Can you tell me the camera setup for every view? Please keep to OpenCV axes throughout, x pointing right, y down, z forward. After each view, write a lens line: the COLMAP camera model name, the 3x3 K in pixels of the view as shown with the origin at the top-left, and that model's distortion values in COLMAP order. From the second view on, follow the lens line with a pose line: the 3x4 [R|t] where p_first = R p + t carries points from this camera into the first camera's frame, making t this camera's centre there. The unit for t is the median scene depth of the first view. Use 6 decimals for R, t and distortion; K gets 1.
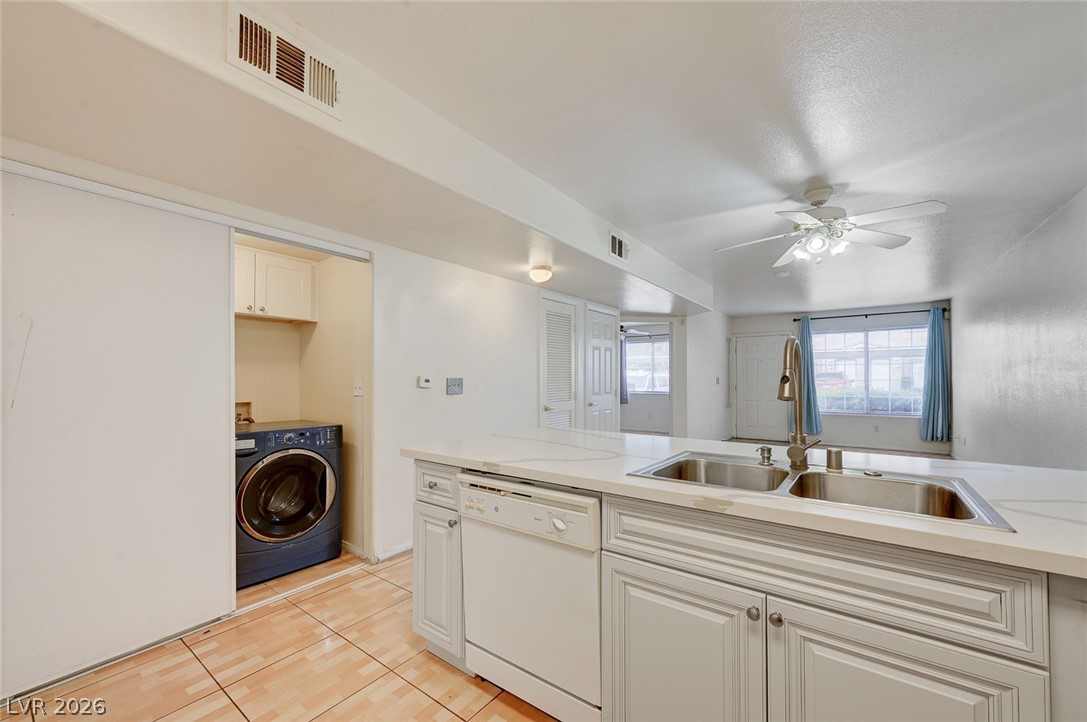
lens RADIAL K [[436.1, 0, 553.3], [0, 436.1, 372.6], [0, 0, 1]] dist [-0.006555, 0.001637]
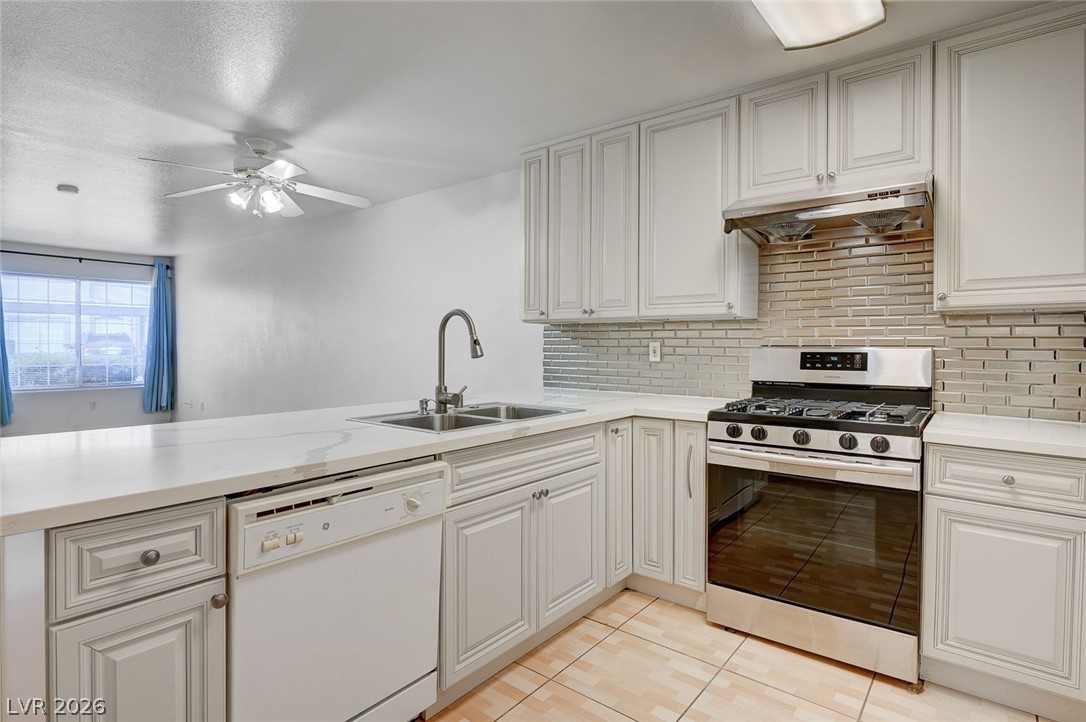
lens RADIAL K [[542.8, 0, 559.8], [0, 542.8, 357.7], [0, 0, 1]] dist [-0.011844, -0.003713]
pose [[0.020762, -0.023554, 0.999507, -0.409407], [-0.018654, 0.999539, 0.023942, 0.006870], [-0.999610, -0.019142, 0.020313, 0.256458]]
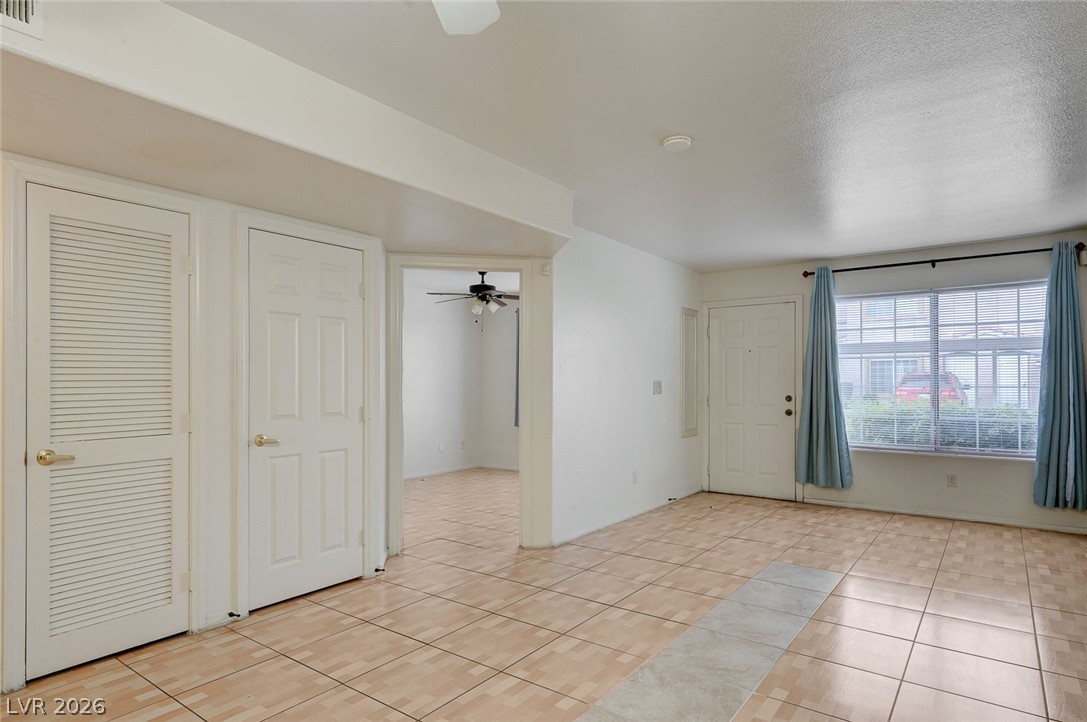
lens RADIAL K [[614.5, 0, 559.2], [0, 614.5, 373.9], [0, 0, 1]] dist [-0.015182, 0.012598]
pose [[0.999973, 0.001958, -0.007098, 0.533264], [-0.001951, 0.999998, 0.000927, 0.003994], [0.007099, -0.000913, 0.999974, 0.505899]]
